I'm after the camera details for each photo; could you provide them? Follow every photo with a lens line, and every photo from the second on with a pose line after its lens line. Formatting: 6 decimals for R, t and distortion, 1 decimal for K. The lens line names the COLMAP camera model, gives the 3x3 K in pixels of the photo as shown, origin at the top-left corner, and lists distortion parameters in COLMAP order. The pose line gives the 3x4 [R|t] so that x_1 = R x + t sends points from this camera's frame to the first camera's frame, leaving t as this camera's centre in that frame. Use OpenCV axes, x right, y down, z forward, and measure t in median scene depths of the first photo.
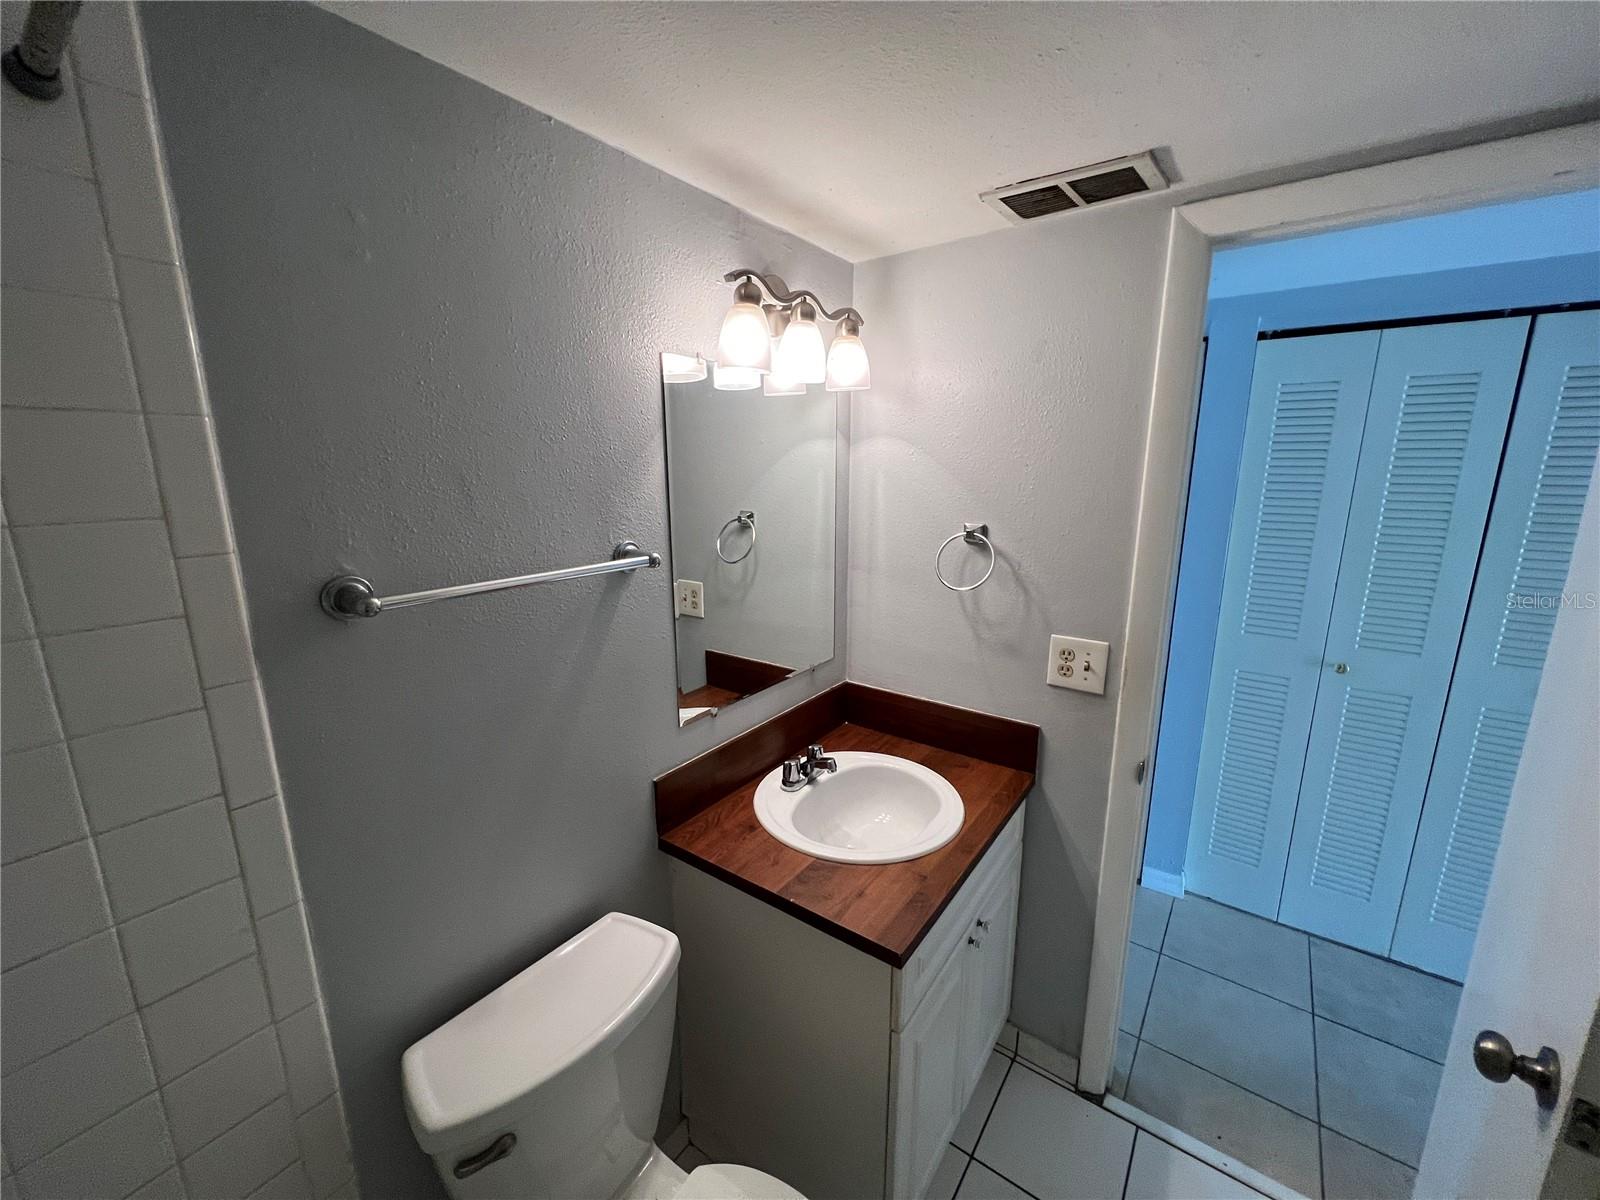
lens RADIAL K [[641.3, 0, 800.2], [0, 641.3, 598.2], [0, 0, 1]] dist [0.000269, 0.000459]
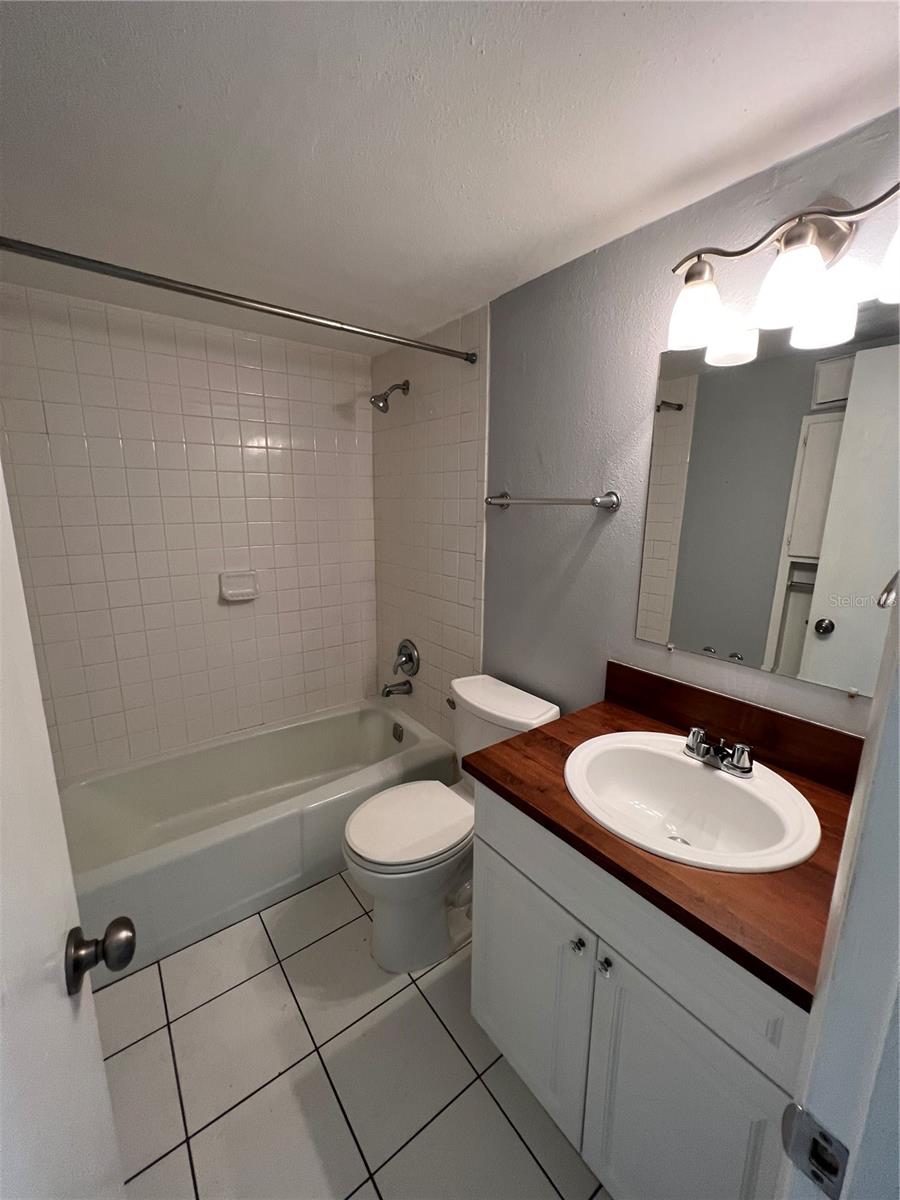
lens RADIAL K [[481.0, 0, 449.9], [0, 481.0, 601.1], [0, 0, 1]] dist [0.000269, 0.000459]
pose [[-0.285951, 0.199327, -0.937284, 0.902985], [-0.205679, 0.942562, 0.263199, -0.061116], [0.935910, 0.268042, -0.228529, 0.892889]]
